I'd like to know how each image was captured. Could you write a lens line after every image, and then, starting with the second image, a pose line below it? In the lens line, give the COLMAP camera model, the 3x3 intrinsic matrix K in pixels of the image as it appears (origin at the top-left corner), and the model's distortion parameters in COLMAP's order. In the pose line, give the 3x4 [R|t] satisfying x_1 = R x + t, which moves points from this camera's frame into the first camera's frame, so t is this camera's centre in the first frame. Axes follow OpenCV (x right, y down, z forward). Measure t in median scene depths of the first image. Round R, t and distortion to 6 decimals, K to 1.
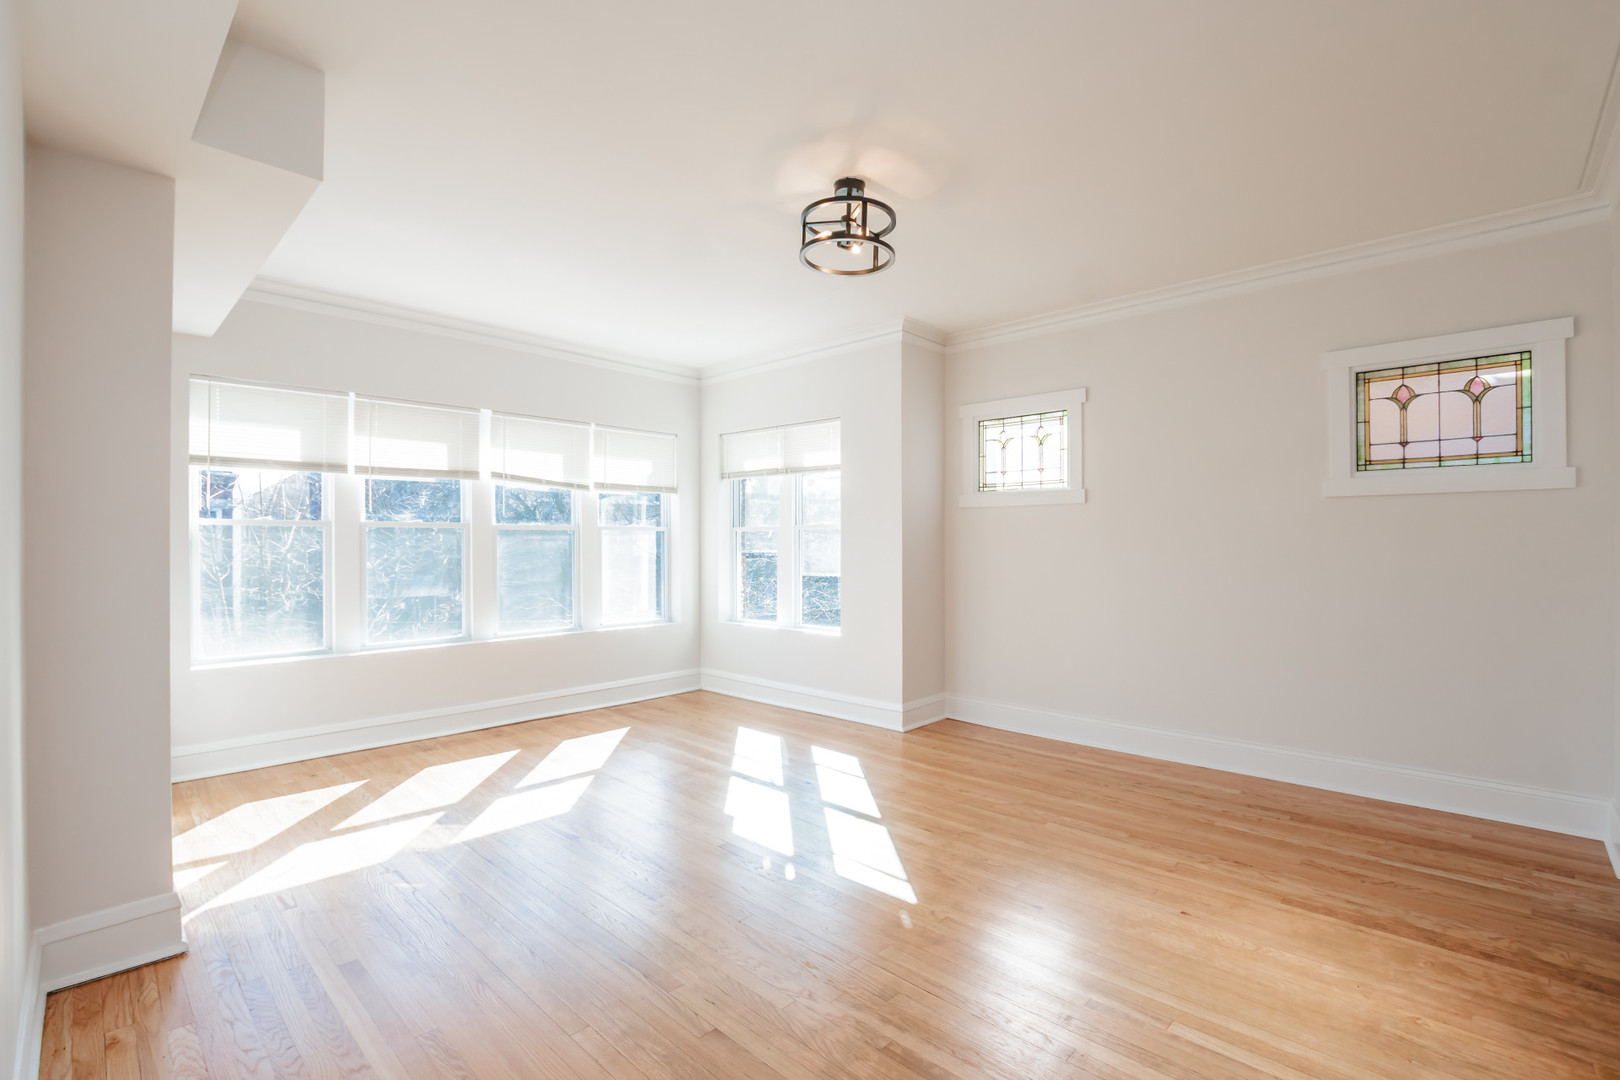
lens RADIAL K [[745.6, 0, 819.1], [0, 745.6, 540.6], [0, 0, 1]] dist [-0.009242, -0.002182]
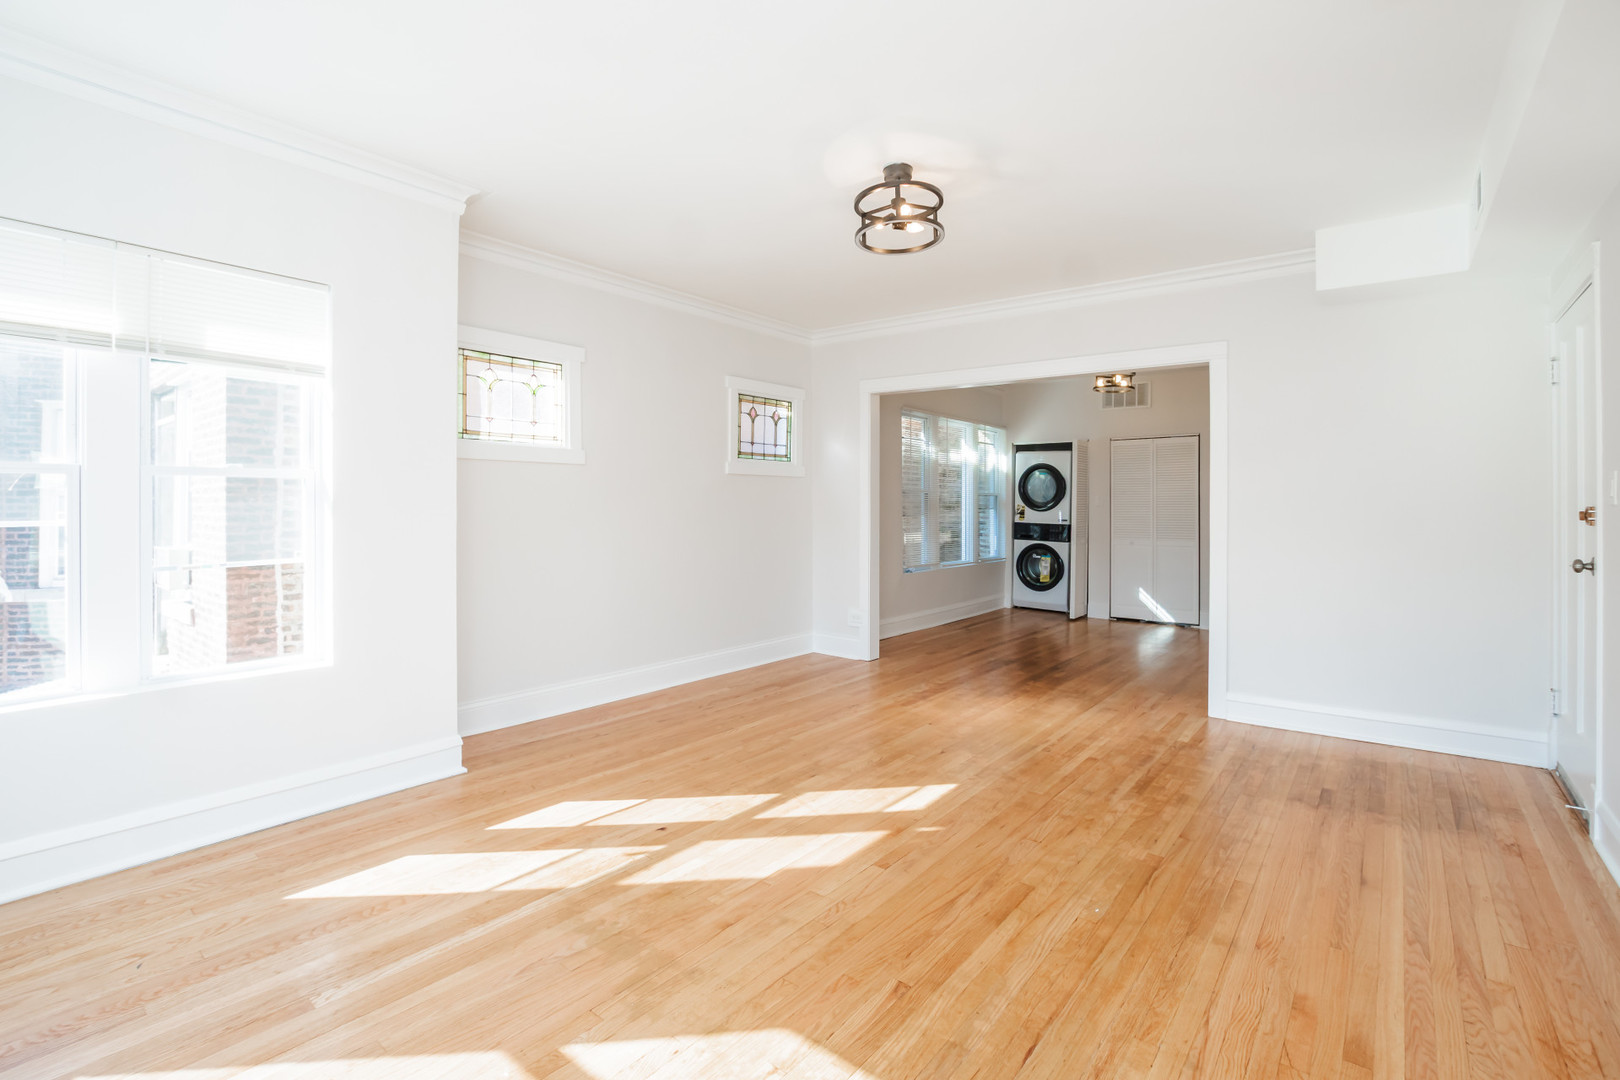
lens RADIAL K [[745.6, 0, 800.9], [0, 745.6, 500.6], [0, 0, 1]] dist [-0.009242, -0.002182]
pose [[-0.079367, 0.004863, 0.996834, -0.759166], [-0.003170, 0.999982, -0.005130, 0.002212], [-0.996840, -0.003567, -0.079350, 0.917969]]
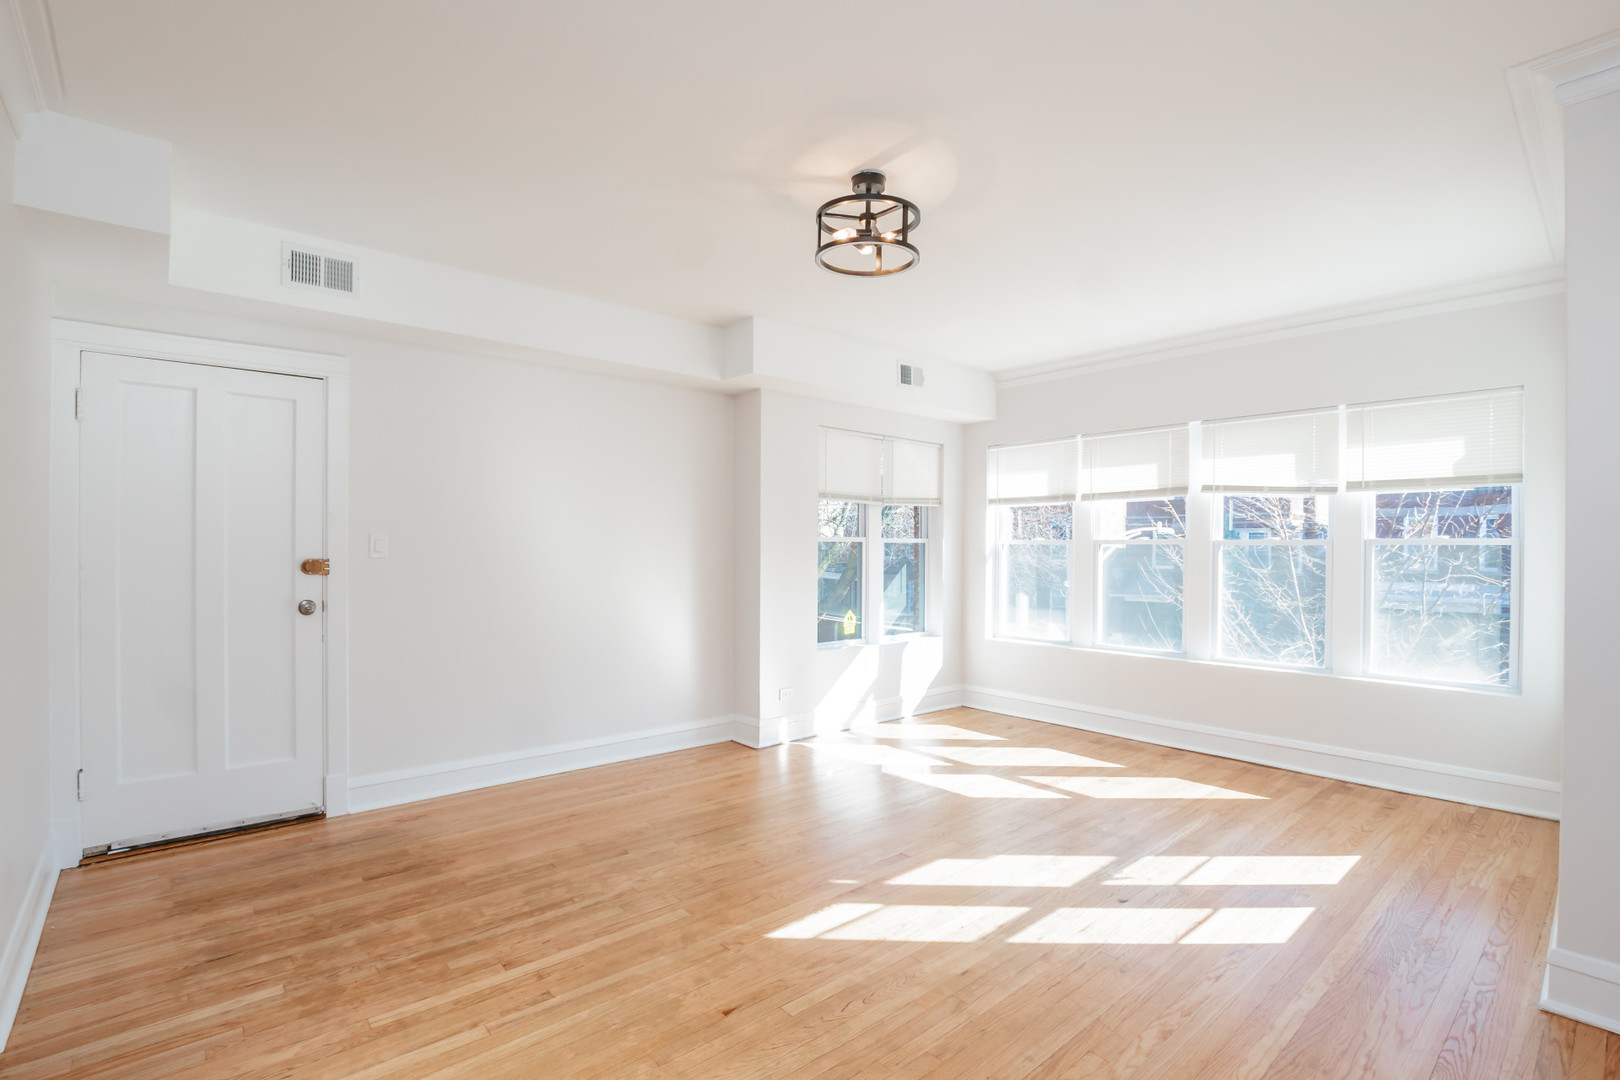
lens RADIAL K [[745.6, 0, 799.0], [0, 745.6, 539.5], [0, 0, 1]] dist [-0.009242, -0.002182]
pose [[-0.105048, -0.012466, -0.994389, 0.725238], [-0.007489, 0.999903, -0.011744, -0.010209], [0.994439, 0.006214, -0.105131, 0.761362]]
